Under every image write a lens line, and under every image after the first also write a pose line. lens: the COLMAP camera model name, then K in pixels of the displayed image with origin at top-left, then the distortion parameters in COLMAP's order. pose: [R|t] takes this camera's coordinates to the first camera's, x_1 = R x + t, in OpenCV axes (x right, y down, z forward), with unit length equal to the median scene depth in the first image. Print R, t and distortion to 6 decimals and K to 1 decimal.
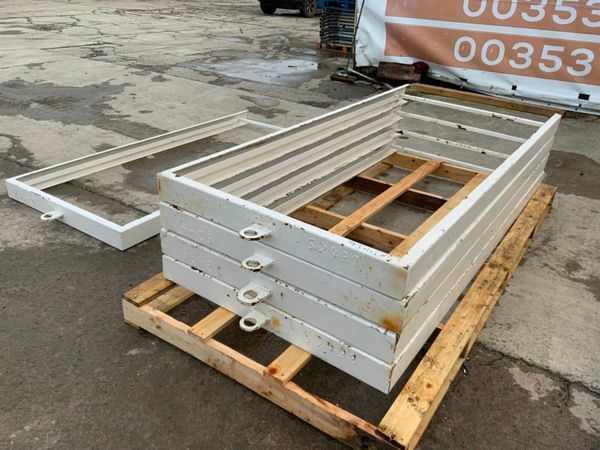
lens RADIAL K [[496.2, 0, 303.2], [0, 496.2, 226.4], [0, 0, 1]] dist [0.071887, -0.155582]
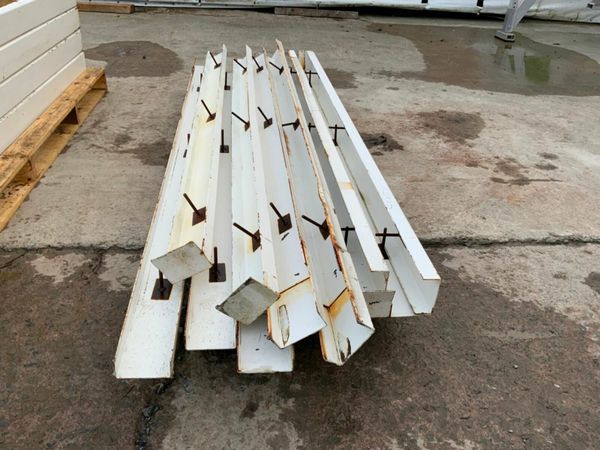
lens RADIAL K [[496.2, 0, 303.2], [0, 496.2, 226.4], [0, 0, 1]] dist [0.071887, -0.155582]
pose [[0.773776, -0.334557, 0.537905, 0.253500], [0.269403, 0.942335, 0.198560, 0.141321], [-0.573317, -0.008728, 0.819287, 0.047166]]
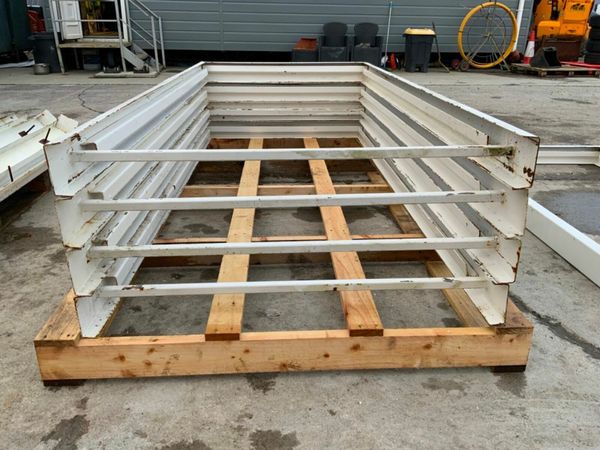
lens RADIAL K [[496.2, 0, 303.2], [0, 496.2, 226.4], [0, 0, 1]] dist [0.071887, -0.155582]
pose [[-0.794142, 0.168067, -0.584030, 0.699536], [-0.326495, 0.692551, 0.643253, -0.544171], [0.512580, 0.701517, -0.495111, 1.553624]]
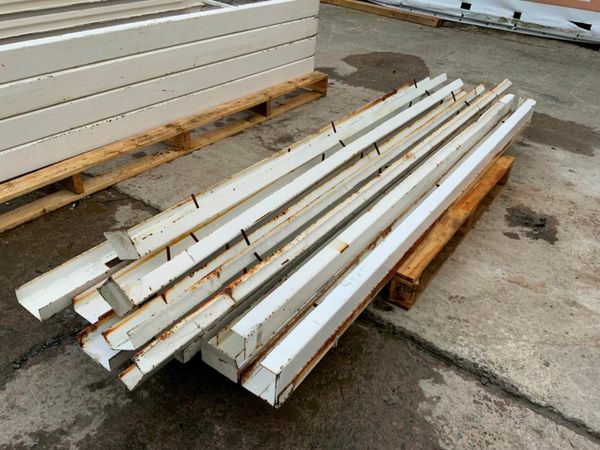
lens RADIAL K [[496.2, 0, 303.2], [0, 496.2, 226.4], [0, 0, 1]] dist [0.071887, -0.155582]
pose [[0.998745, 0.037938, -0.032702, 0.638517], [-0.034126, 0.993330, 0.110141, 0.148461], [0.036663, -0.108887, 0.993378, -0.043679]]
